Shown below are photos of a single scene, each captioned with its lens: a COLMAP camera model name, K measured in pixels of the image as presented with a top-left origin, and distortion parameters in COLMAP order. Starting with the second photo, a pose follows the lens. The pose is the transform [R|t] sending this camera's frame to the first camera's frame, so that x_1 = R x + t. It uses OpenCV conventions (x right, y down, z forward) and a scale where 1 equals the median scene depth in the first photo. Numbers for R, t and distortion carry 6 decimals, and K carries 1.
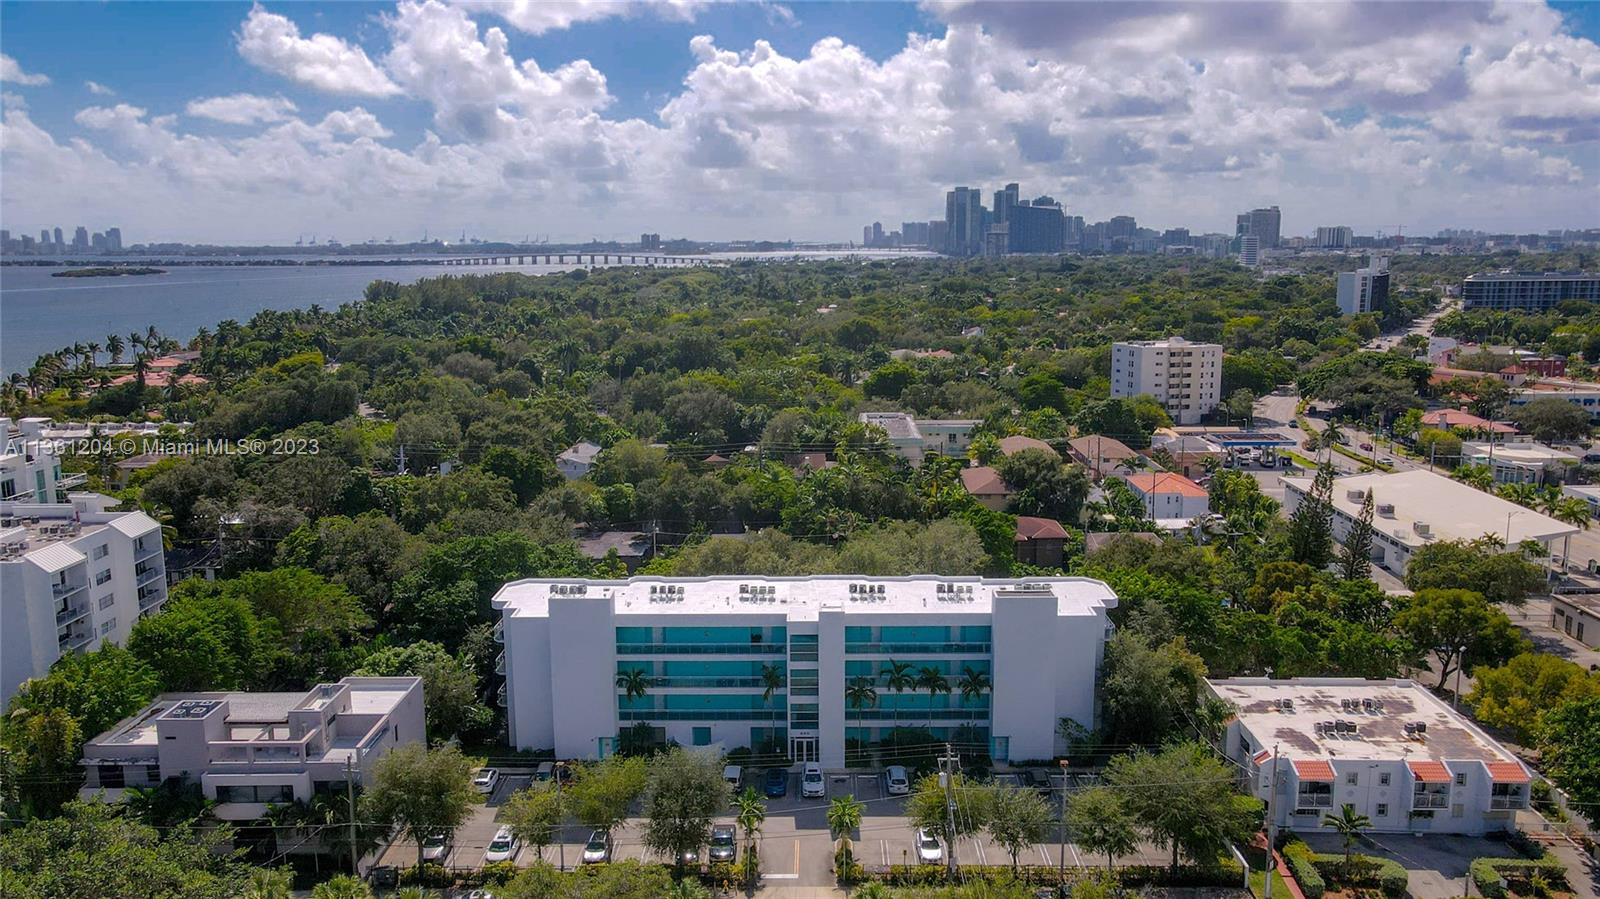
lens RADIAL K [[1186.3, 0, 800.0], [0, 1186.3, 449.5], [0, 0, 1]] dist [0.004556, 0.009436]
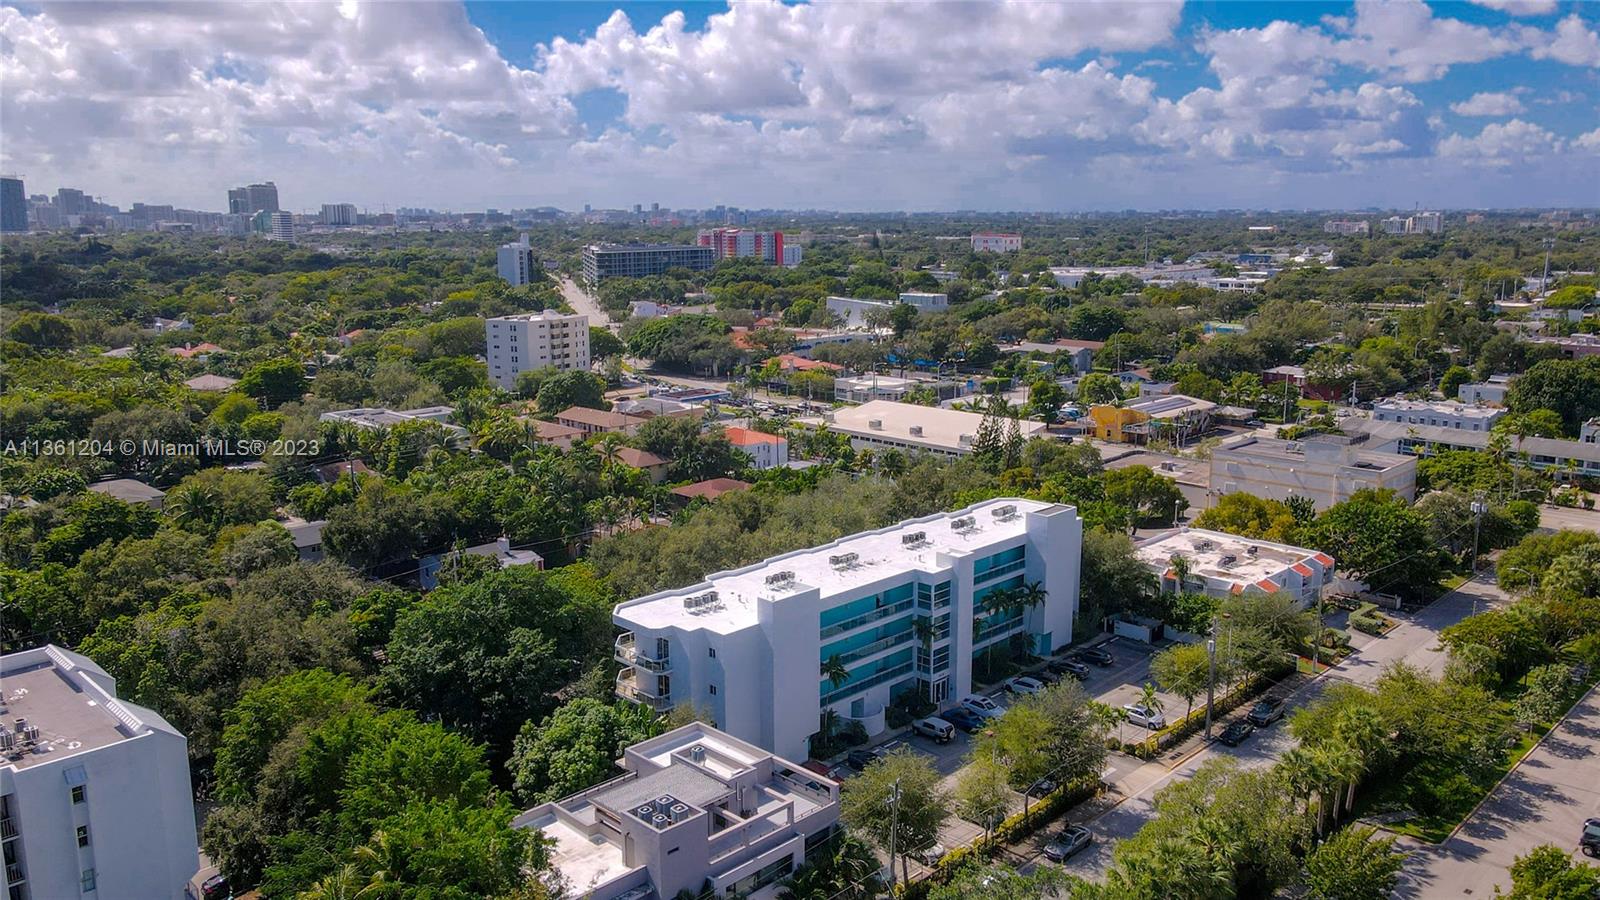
lens RADIAL K [[1186.3, 0, 800.0], [0, 1186.3, 450.0], [0, 0, 1]] dist [0.004556, 0.009436]
pose [[0.712146, -0.136096, 0.688713, -0.752383], [0.123291, 0.990028, 0.068153, -0.048160], [-0.691120, 0.036377, 0.721824, 0.287320]]
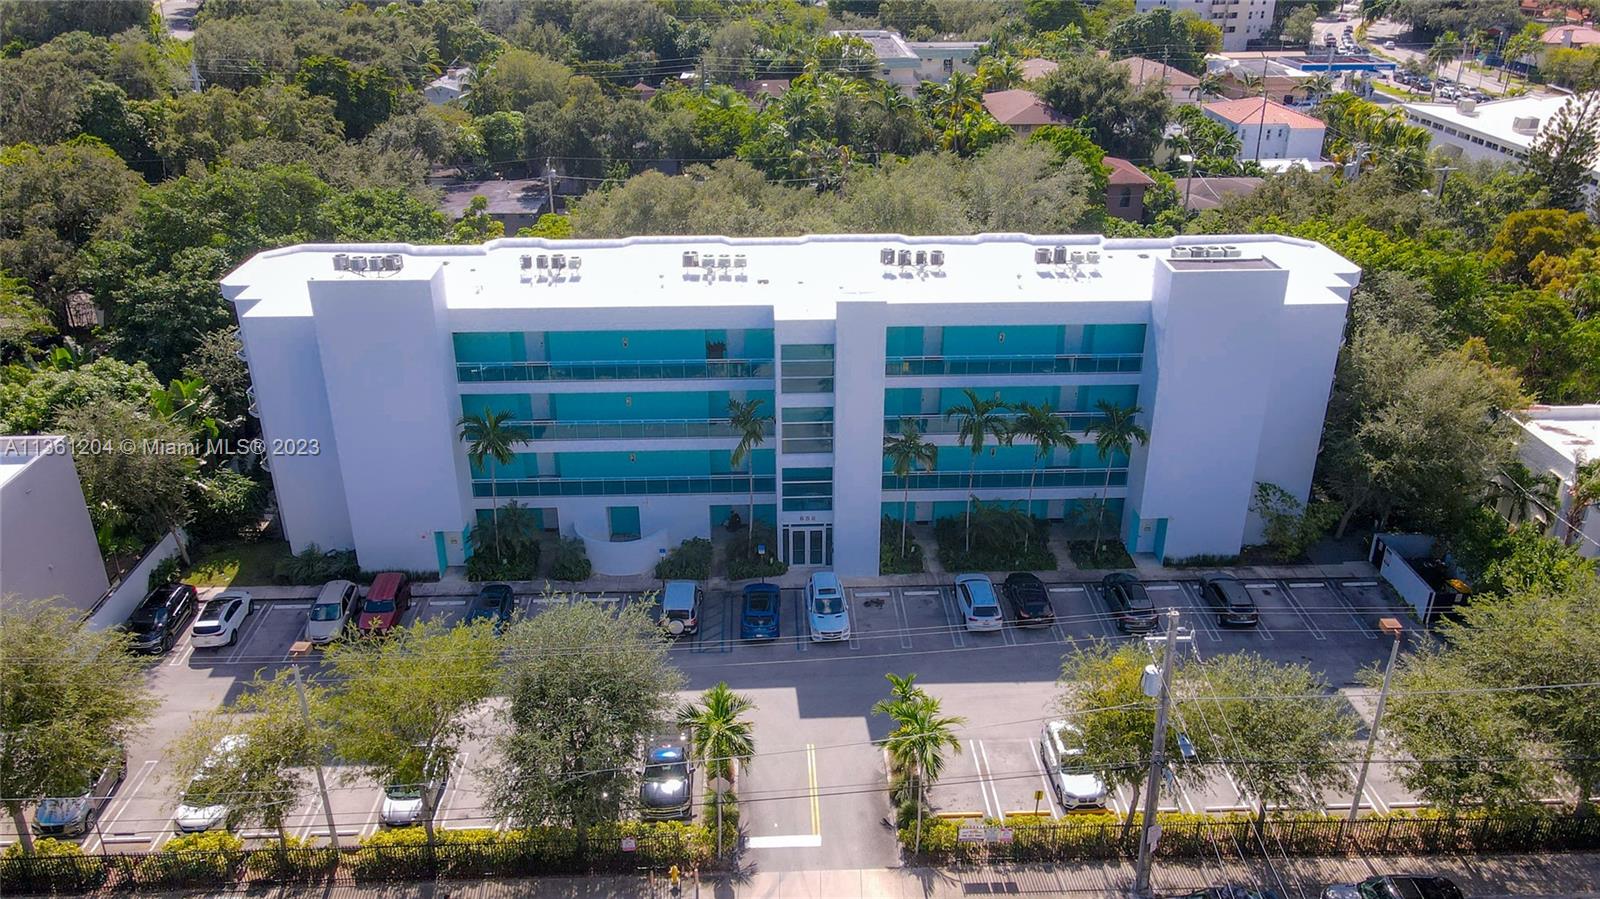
lens RADIAL K [[1186.3, 0, 800.0], [0, 1186.3, 449.5], [0, 0, 1]] dist [0.004556, 0.009436]
pose [[0.998669, -0.015480, 0.049203, -0.024894], [0.001647, 0.962988, 0.269539, 0.054047], [-0.051555, -0.269099, 0.961732, 0.443070]]
